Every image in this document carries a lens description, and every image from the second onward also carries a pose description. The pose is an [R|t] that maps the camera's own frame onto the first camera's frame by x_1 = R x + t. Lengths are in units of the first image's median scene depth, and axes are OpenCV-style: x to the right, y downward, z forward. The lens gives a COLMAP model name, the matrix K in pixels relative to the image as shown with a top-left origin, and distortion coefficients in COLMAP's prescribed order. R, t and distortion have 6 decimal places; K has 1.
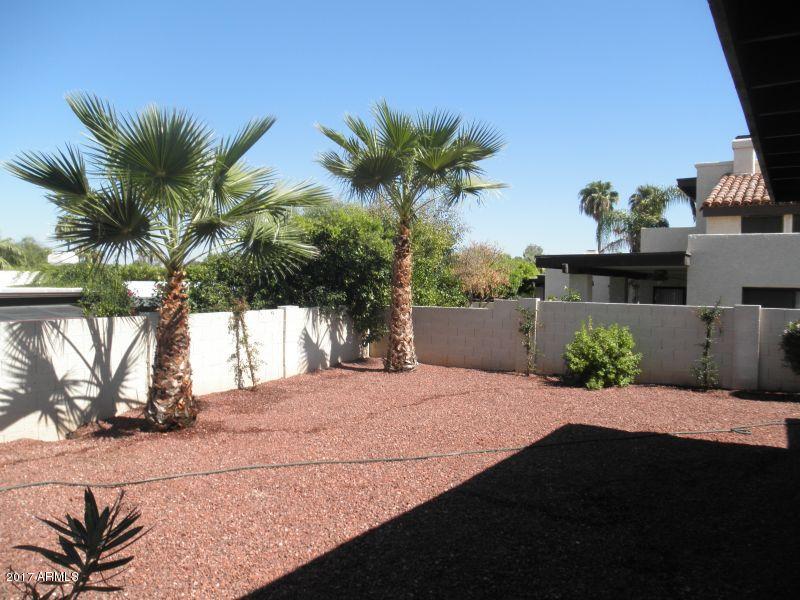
lens RADIAL K [[659.9, 0, 400.9], [0, 659.9, 299.5], [0, 0, 1]] dist [-0.111590, 0.094705]
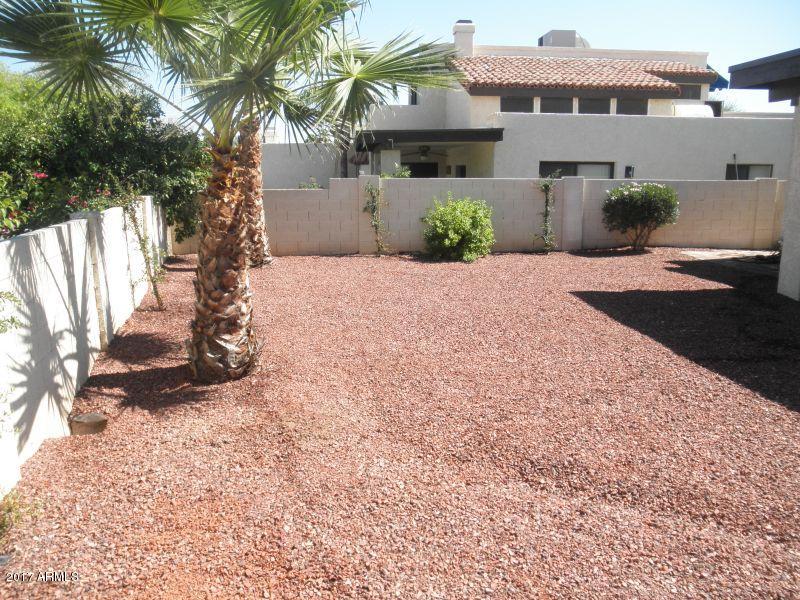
lens RADIAL K [[659.9, 0, 400.0], [0, 659.9, 301.5], [0, 0, 1]] dist [-0.111590, 0.094705]
pose [[0.798264, -0.139280, 0.585982, -0.406013], [0.030324, 0.980956, 0.191851, -0.005351], [-0.601544, -0.135378, 0.787285, 0.224611]]
